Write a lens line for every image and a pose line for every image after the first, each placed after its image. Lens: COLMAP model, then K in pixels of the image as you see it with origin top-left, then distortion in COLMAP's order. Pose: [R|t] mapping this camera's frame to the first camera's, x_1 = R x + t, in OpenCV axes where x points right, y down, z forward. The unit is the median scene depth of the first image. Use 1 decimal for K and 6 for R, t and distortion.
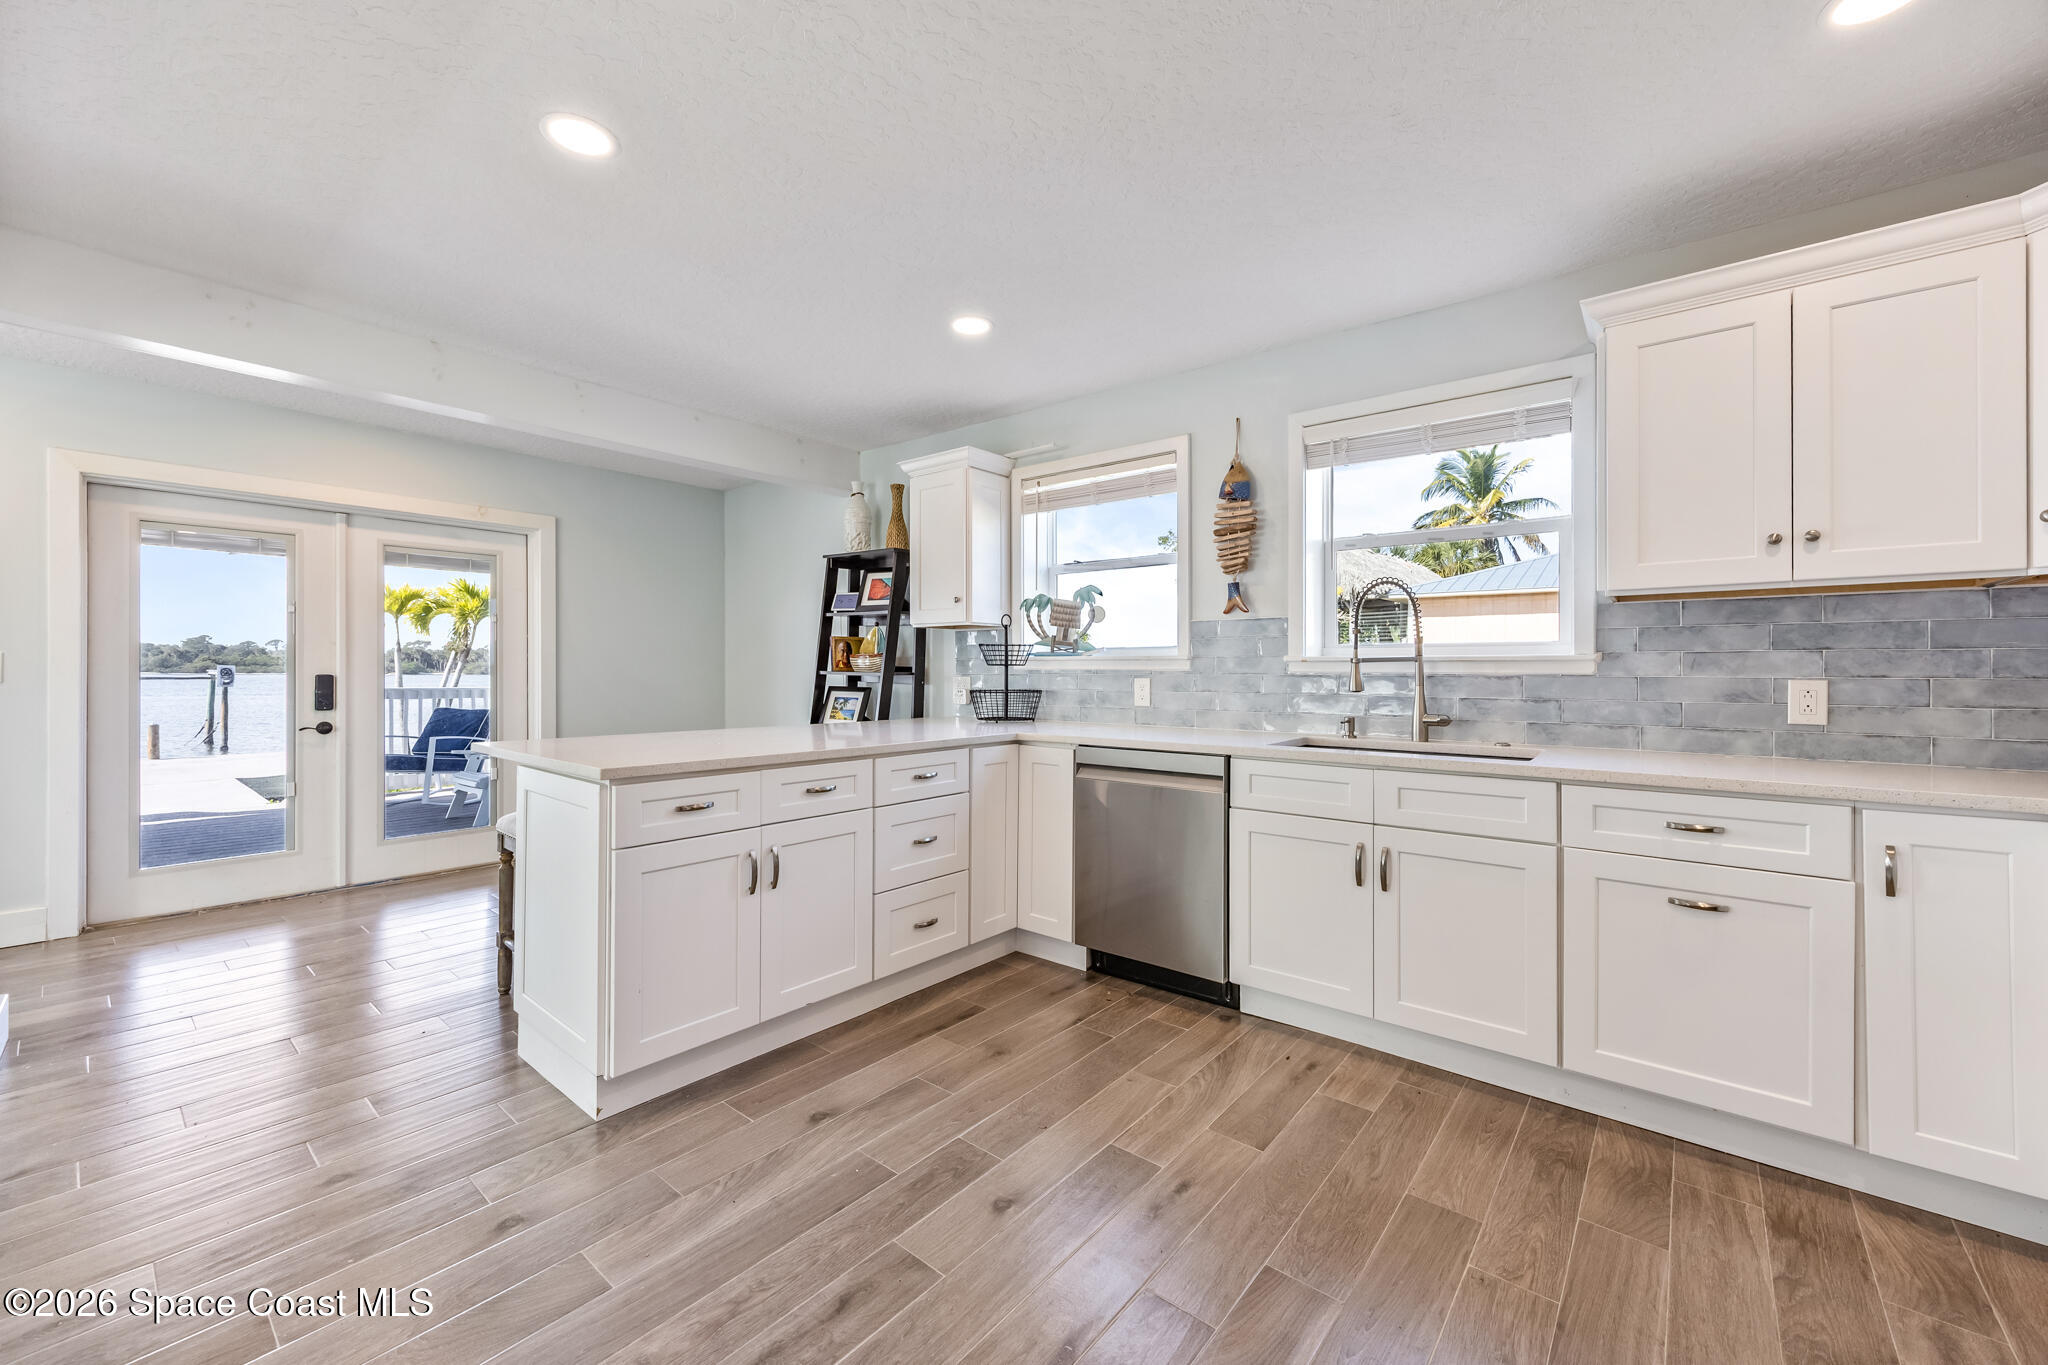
lens RADIAL K [[804.7, 0, 1031.0], [0, 804.7, 670.9], [0, 0, 1]] dist [0.002423, 0.001056]
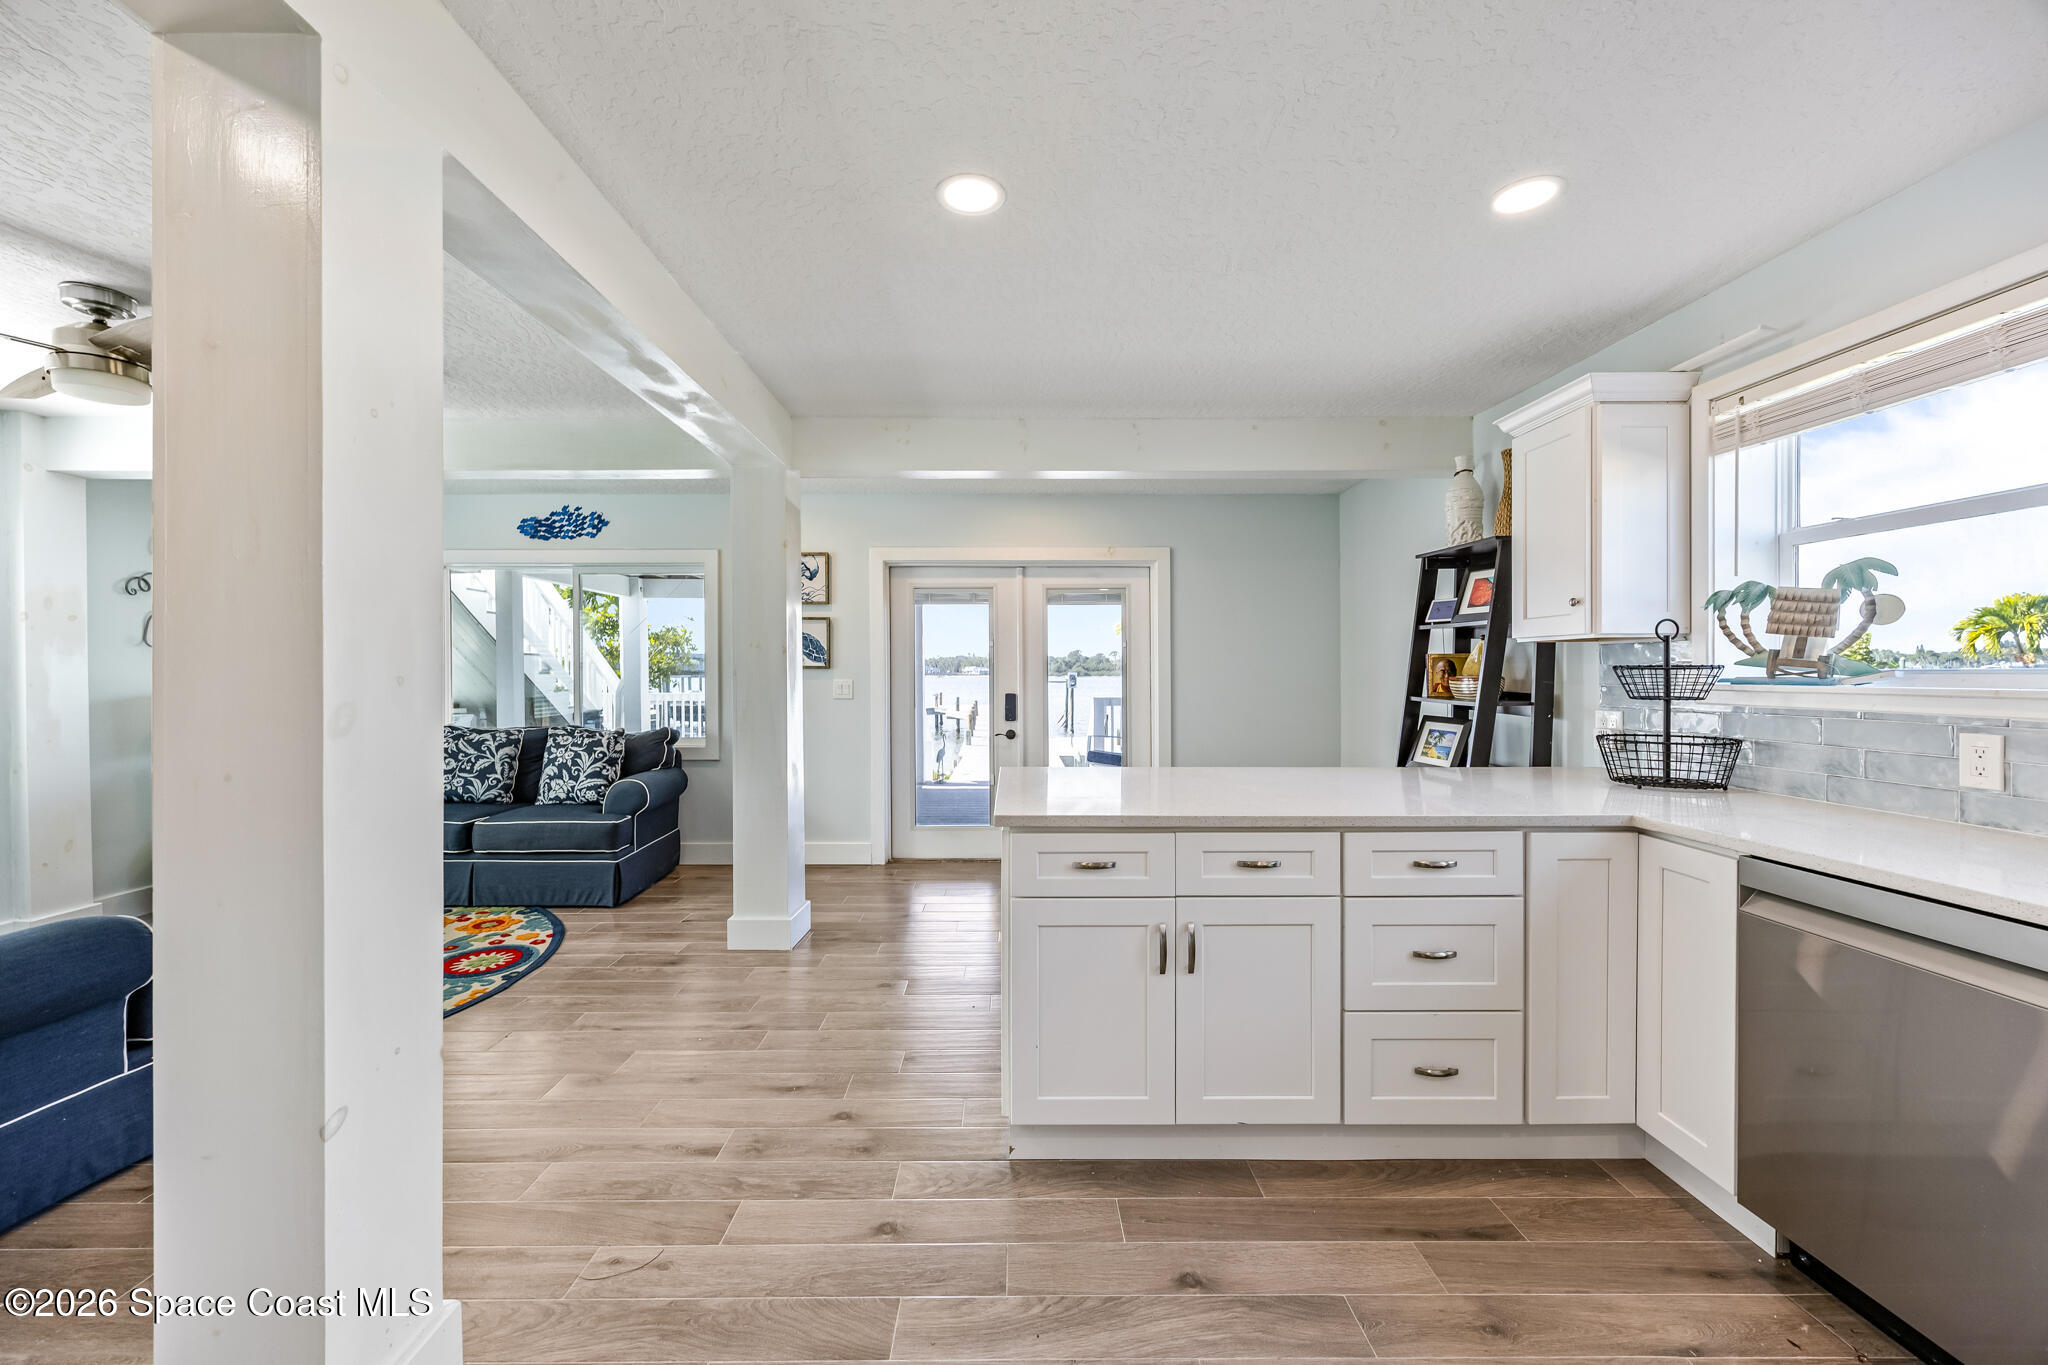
lens RADIAL K [[804.7, 0, 1022.2], [0, 804.7, 678.4], [0, 0, 1]] dist [0.002423, 0.001056]
pose [[0.640319, 0.002898, -0.768103, 0.134636], [0.002633, 0.999979, 0.005967, -0.028638], [0.768104, -0.005843, 0.640298, 0.197899]]
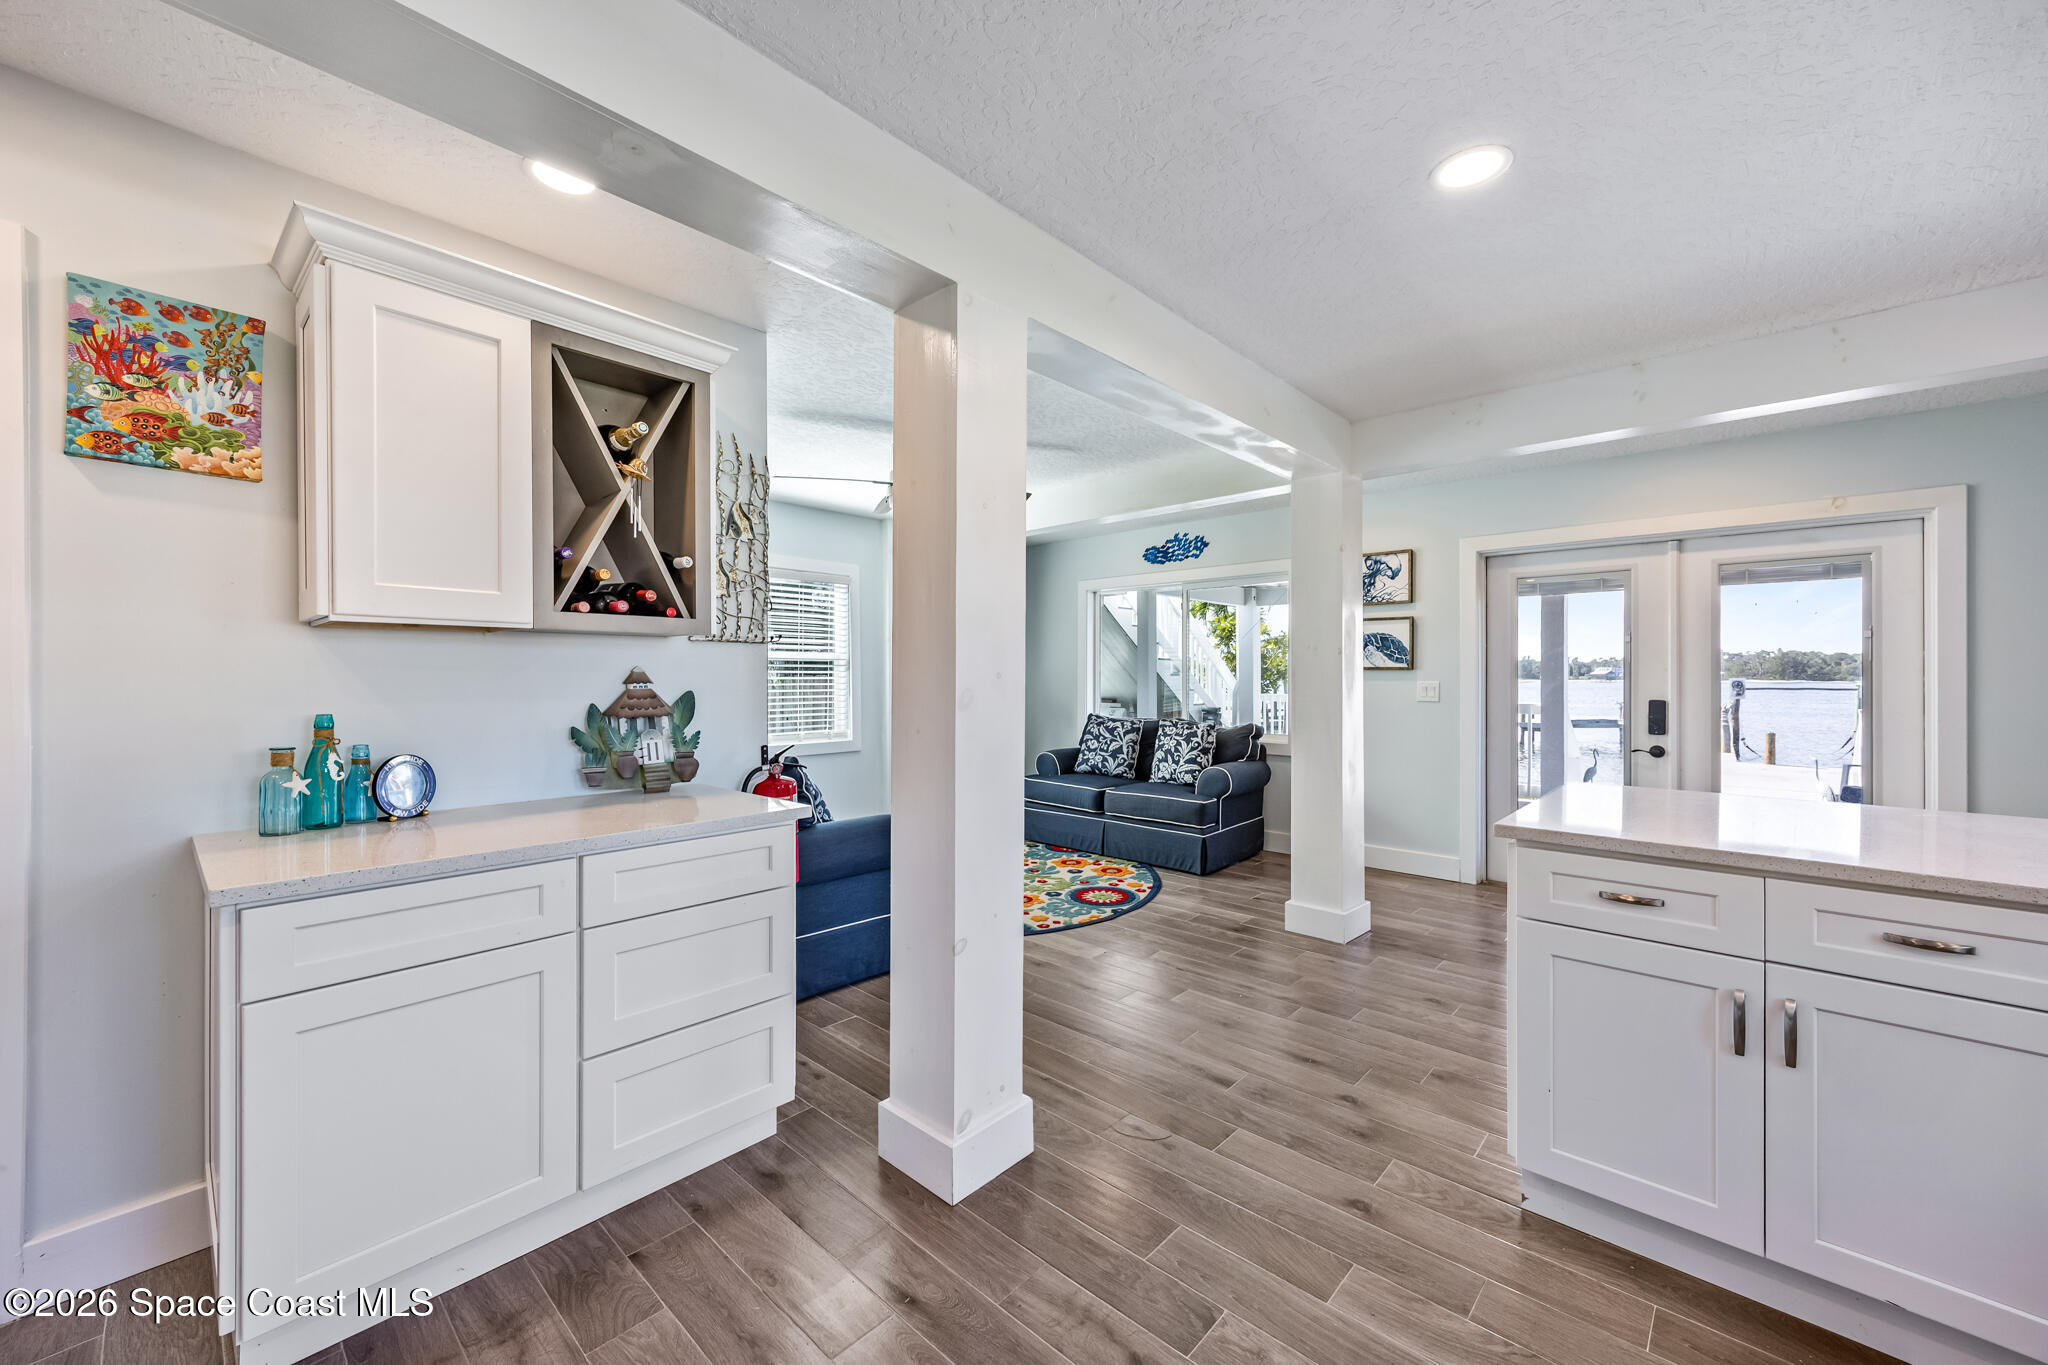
lens RADIAL K [[804.7, 0, 1010.7], [0, 804.7, 680.1], [0, 0, 1]] dist [0.002423, 0.001056]
pose [[-0.073247, 0.002809, -0.997310, 0.228000], [-0.000948, 0.999995, 0.002886, -0.024730], [0.997313, 0.001156, -0.073244, 0.262008]]
